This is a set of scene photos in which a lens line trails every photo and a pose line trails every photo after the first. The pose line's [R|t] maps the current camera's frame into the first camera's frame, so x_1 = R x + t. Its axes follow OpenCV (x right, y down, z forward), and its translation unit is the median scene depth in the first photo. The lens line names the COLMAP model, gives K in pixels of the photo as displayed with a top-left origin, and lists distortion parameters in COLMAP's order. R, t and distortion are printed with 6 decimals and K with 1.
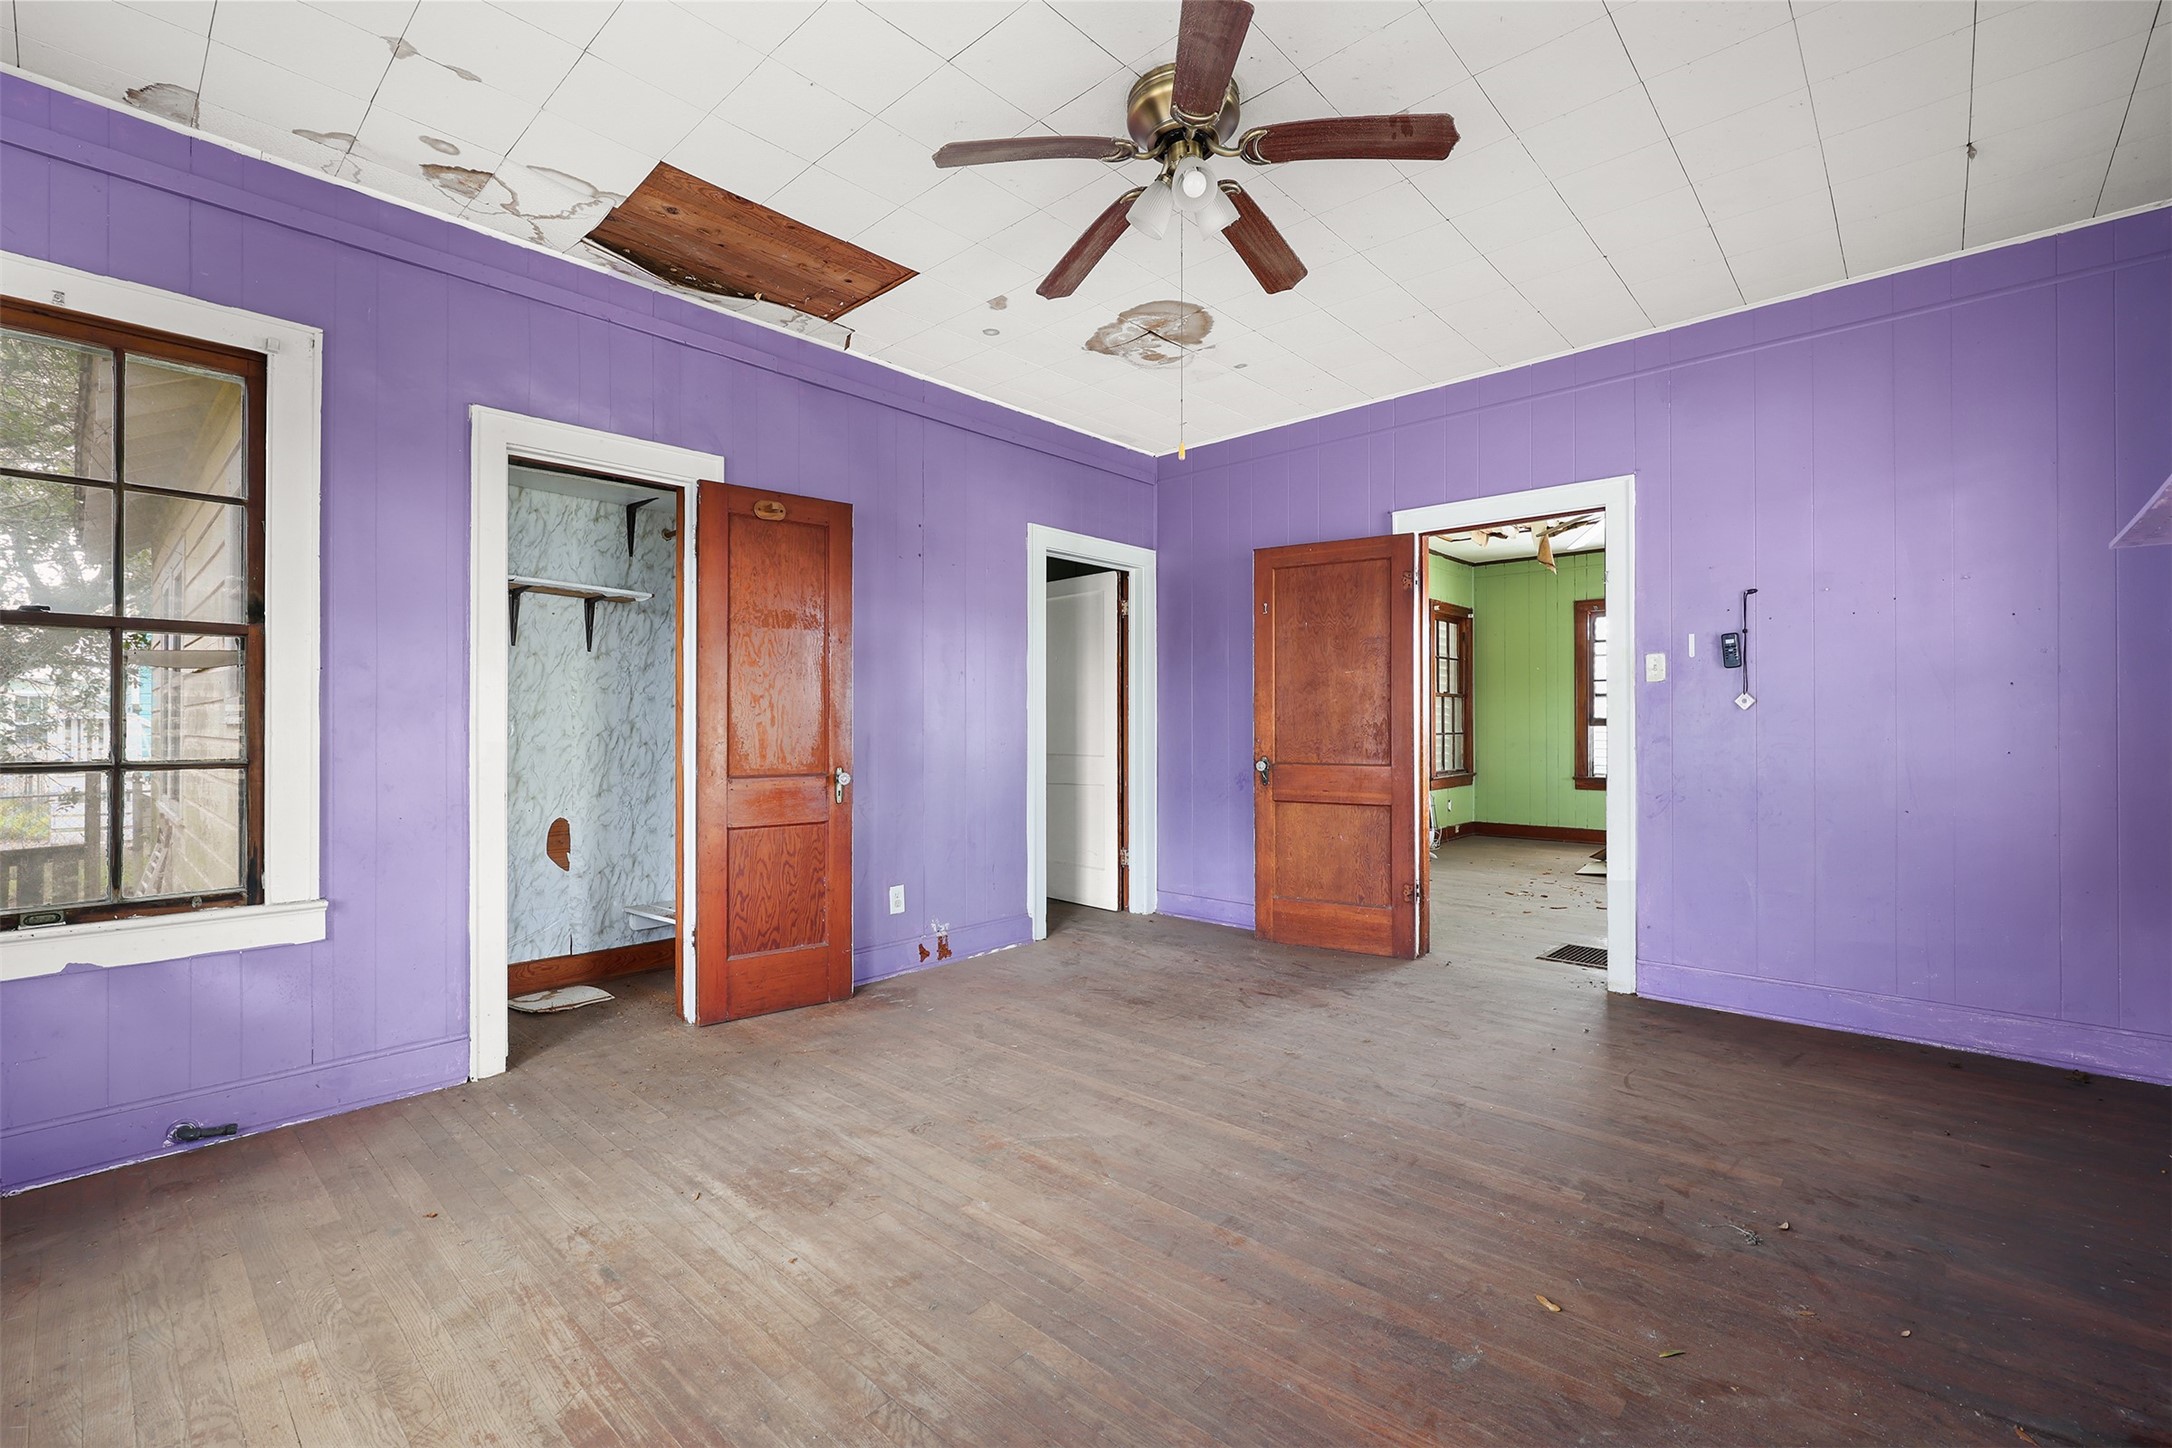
lens RADIAL K [[963.9, 0, 1094.5], [0, 963.9, 726.2], [0, 0, 1]] dist [0.009825, 0.000392]
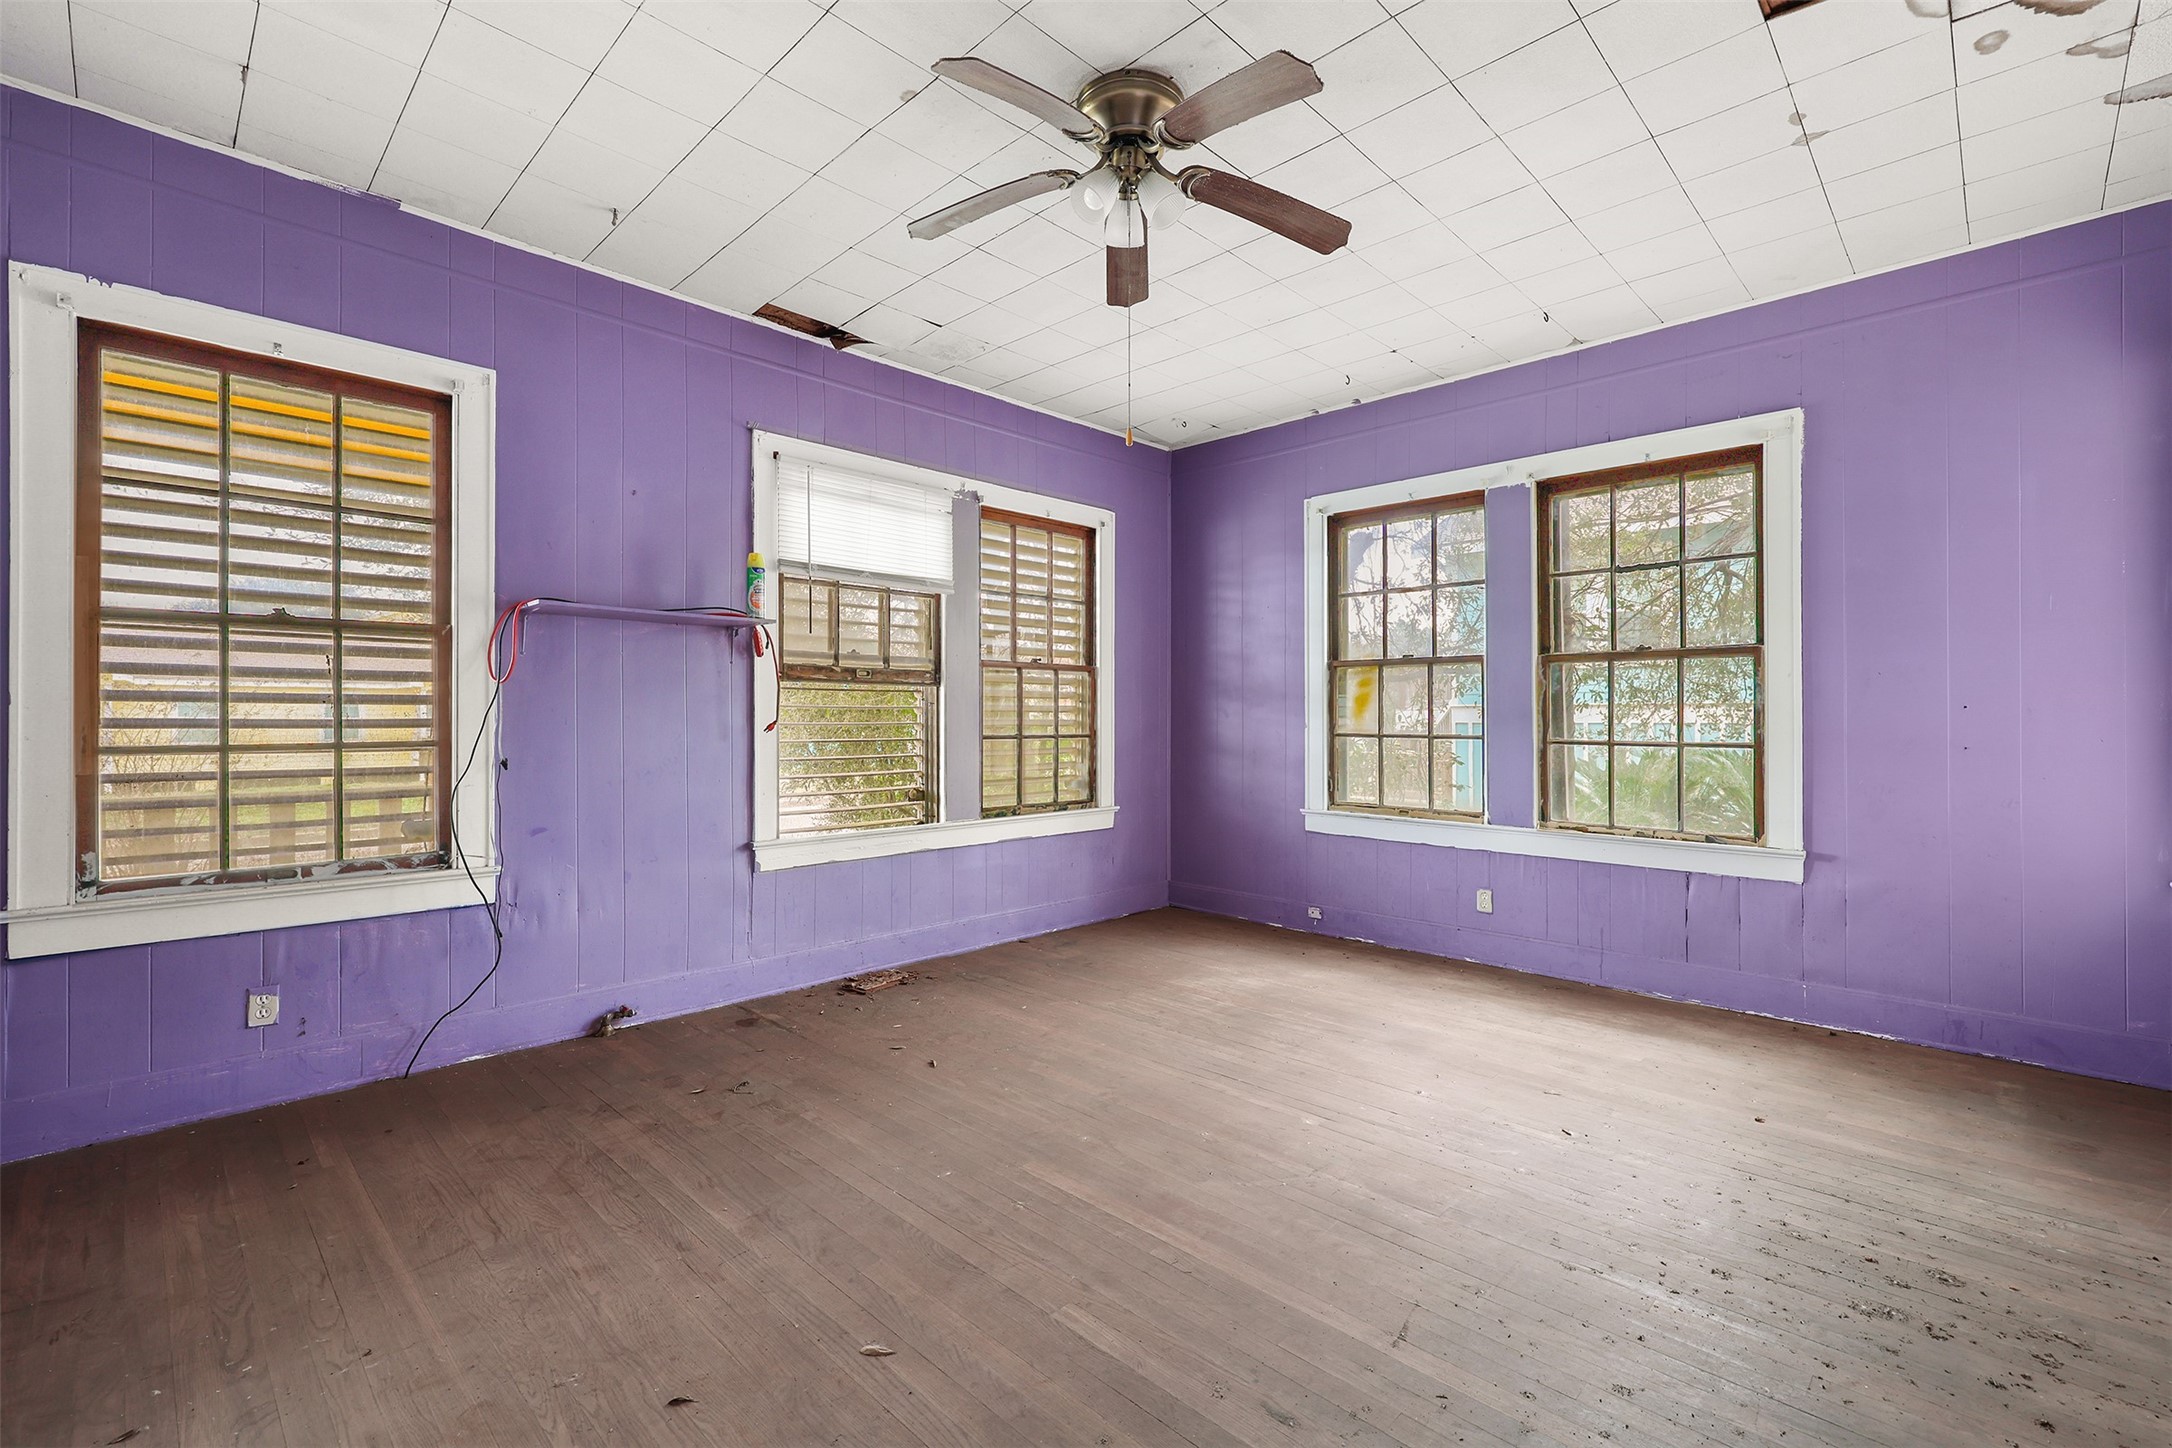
lens RADIAL K [[963.9, 0, 1079.0], [0, 963.9, 721.3], [0, 0, 1]] dist [0.009825, 0.000392]
pose [[-0.998537, 0.001205, 0.054066, 0.097258], [0.001263, 0.999999, 0.001045, -0.001047], [-0.054064, 0.001112, -0.998537, 2.084255]]
